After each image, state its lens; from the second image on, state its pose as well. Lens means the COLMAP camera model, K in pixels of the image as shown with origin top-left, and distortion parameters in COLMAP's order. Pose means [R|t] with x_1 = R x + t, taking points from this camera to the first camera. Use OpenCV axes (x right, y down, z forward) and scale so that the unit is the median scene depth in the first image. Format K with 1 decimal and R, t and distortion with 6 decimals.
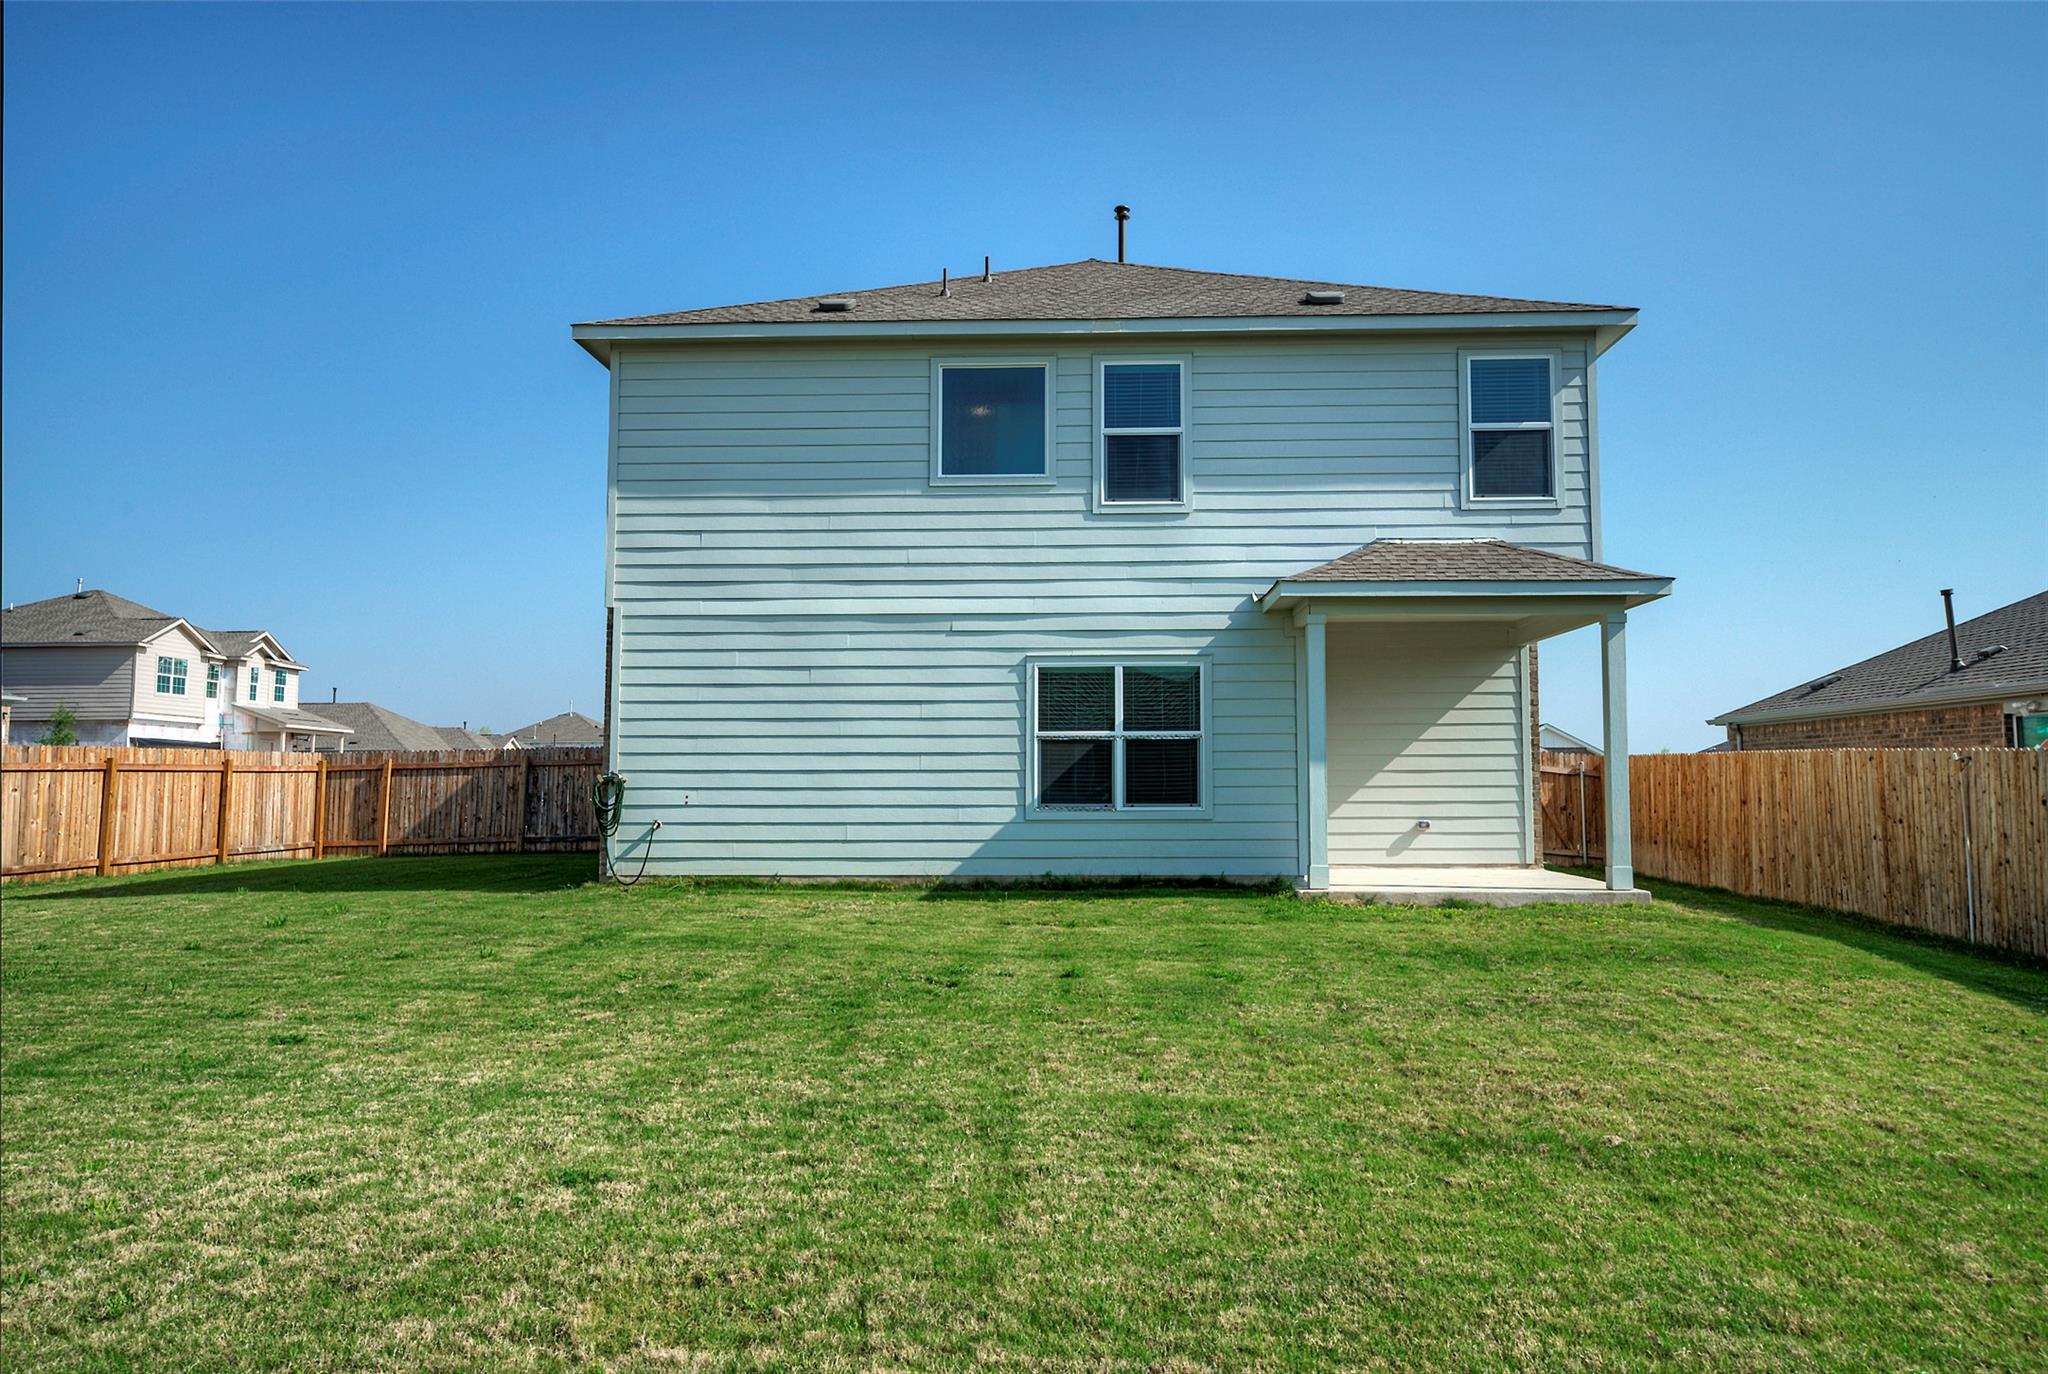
lens RADIAL K [[1422.9, 0, 1024.0], [0, 1422.9, 687.0], [0, 0, 1]] dist [0.044559, 0.000837]
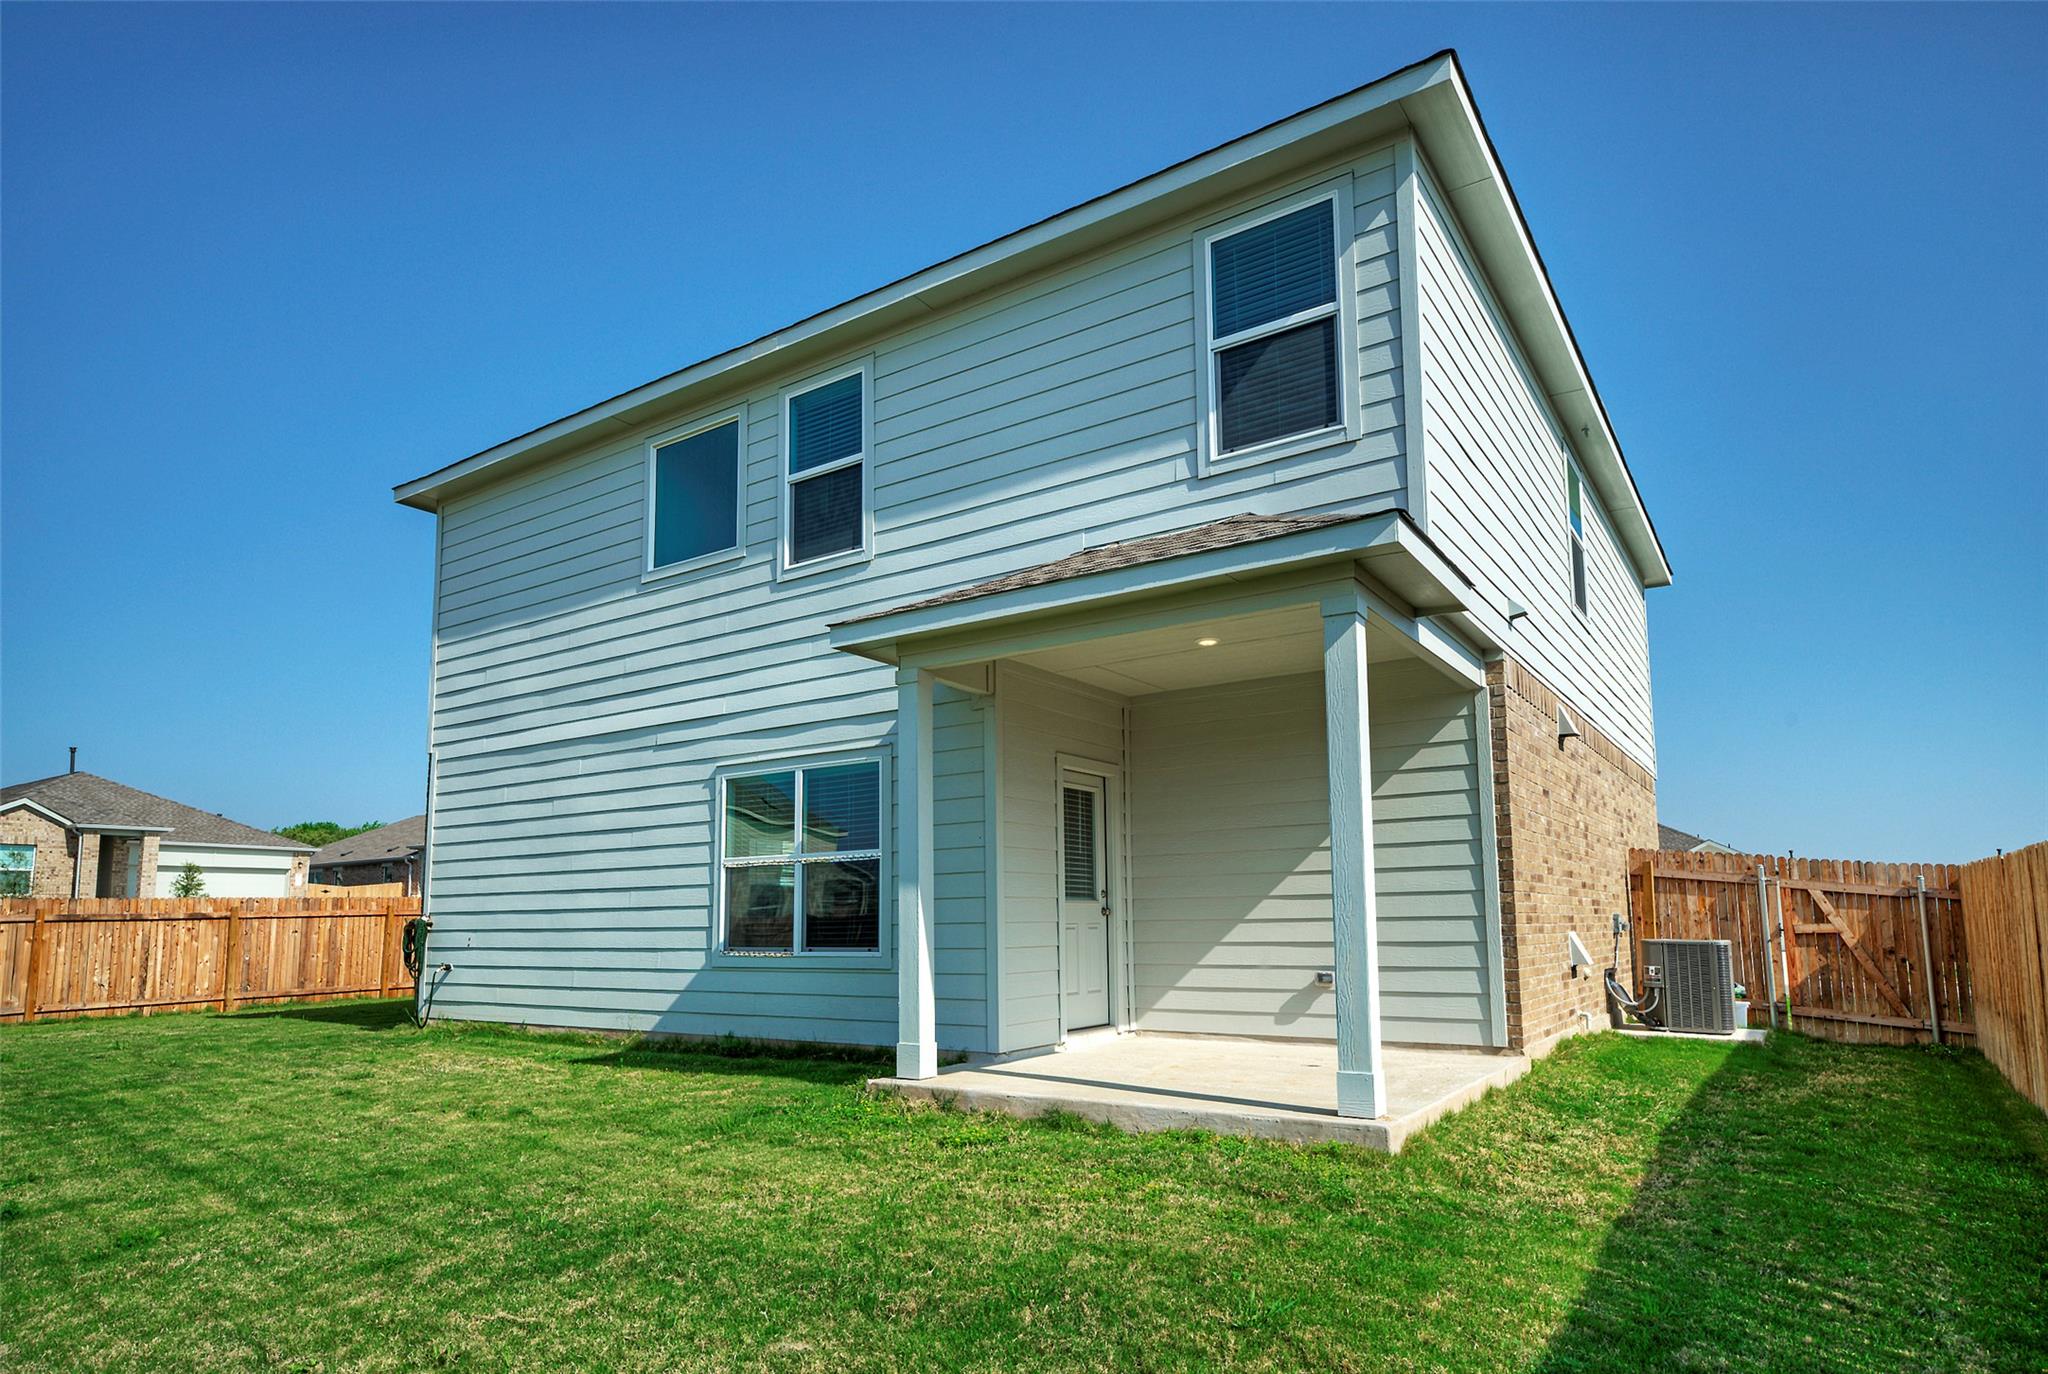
lens RADIAL K [[1188.5, 0, 928.9], [0, 1188.5, 794.4], [0, 0, 1]] dist [0.029256, 0.000232]
pose [[0.833095, -0.067992, -0.548935, 0.480319], [0.048235, 0.997566, -0.050357, 0.034808], [0.551022, 0.015474, 0.834347, 0.492651]]
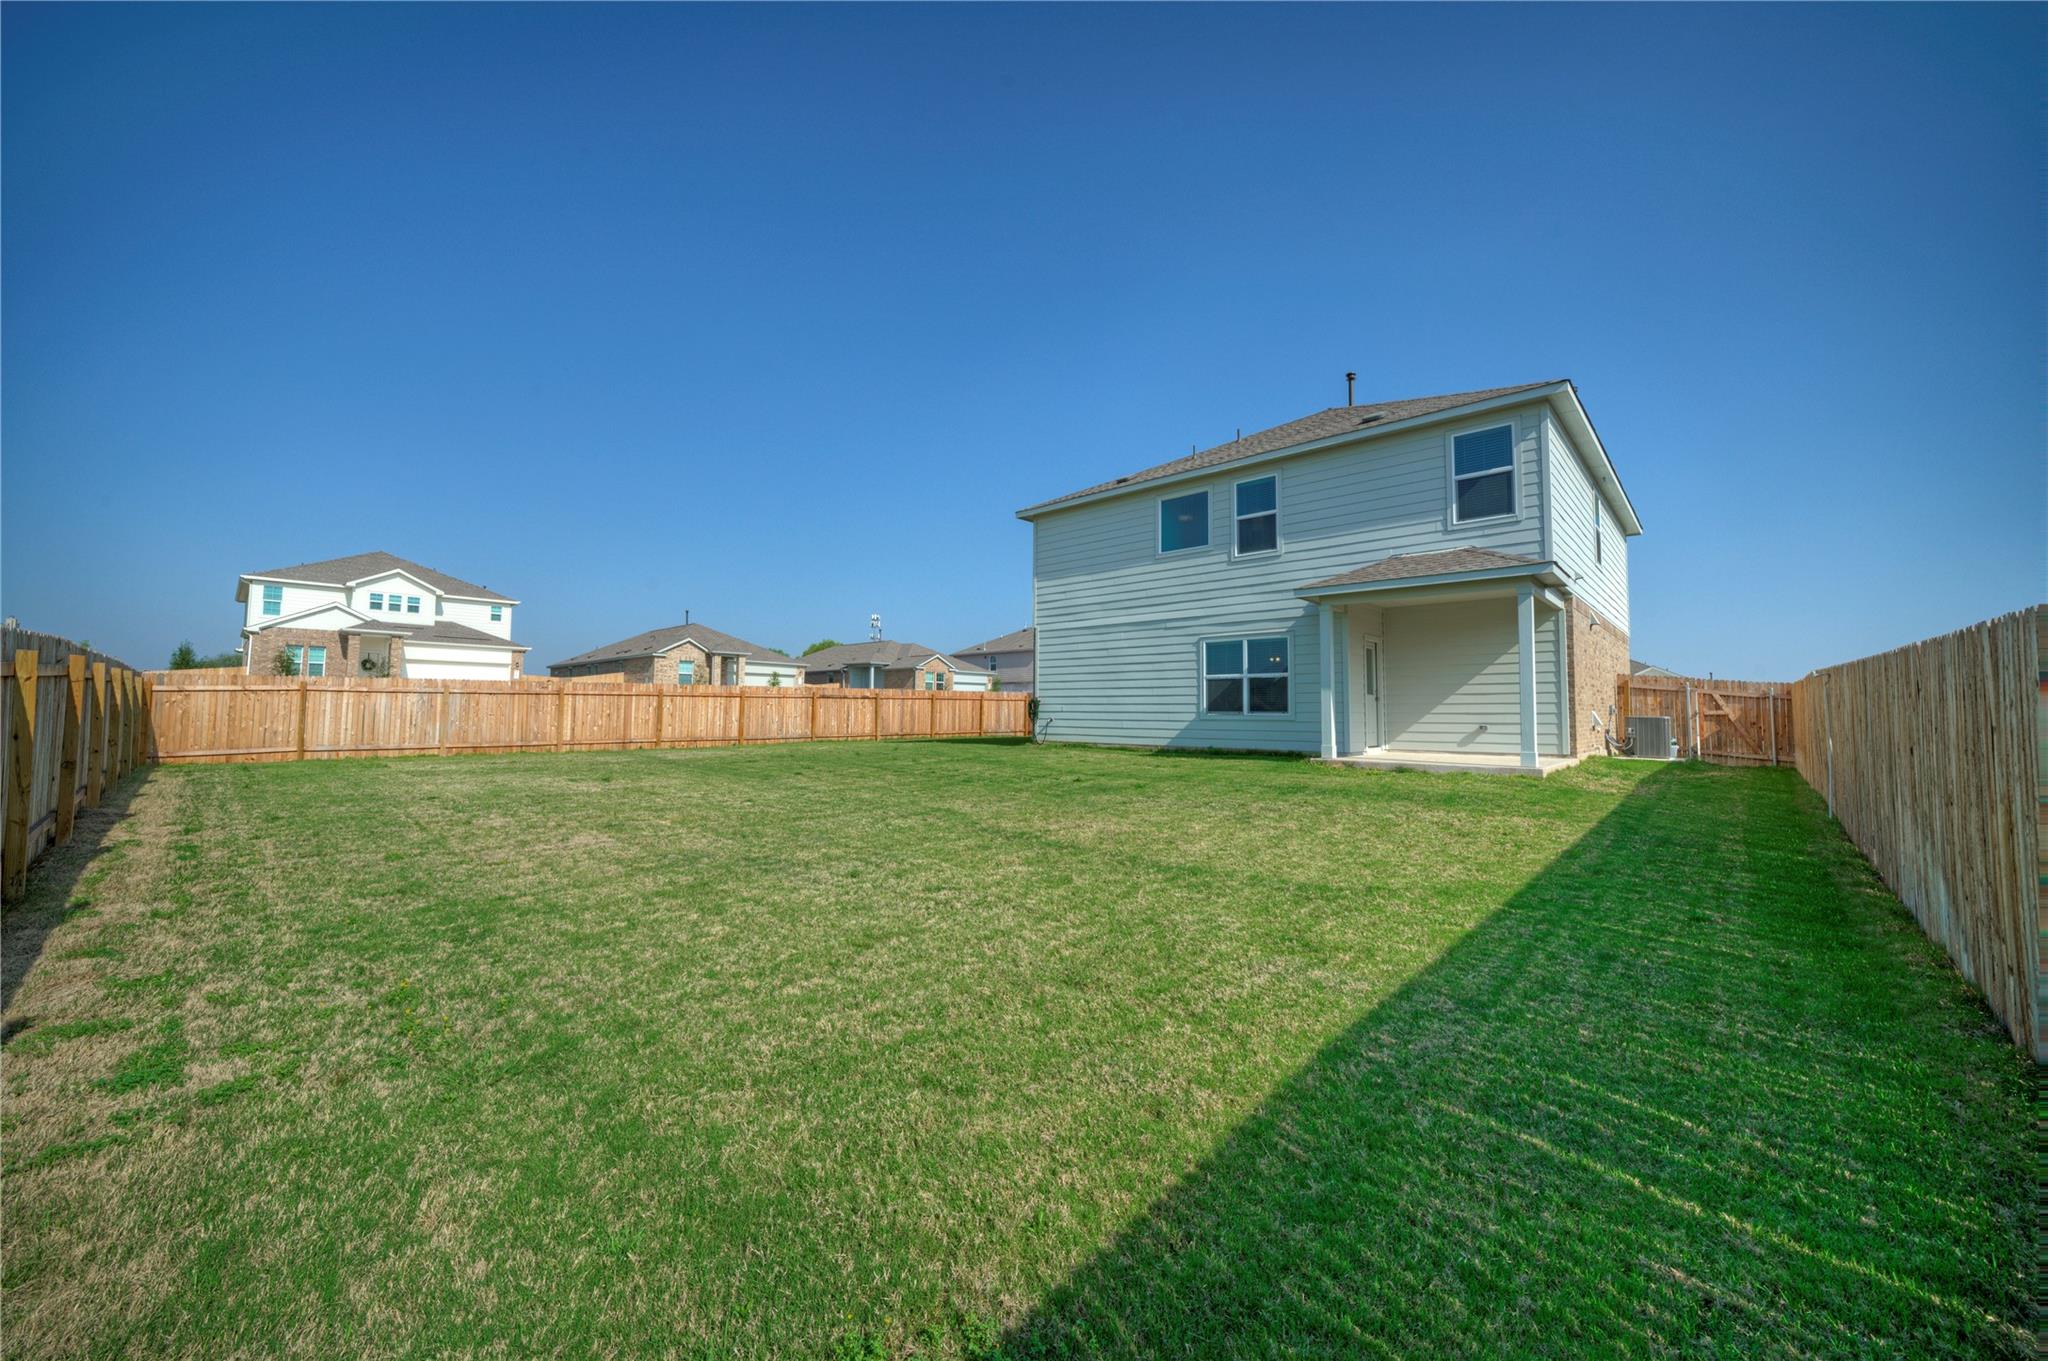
lens RADIAL K [[754.1, 0, 956.4], [0, 754.1, 666.6], [0, 0, 1]] dist [0.000382, 0.000061]
pose [[0.730393, -0.035001, -0.682130, 0.471441], [0.039442, 0.999181, -0.009036, 0.015043], [0.681887, -0.020305, 0.731175, -0.006598]]
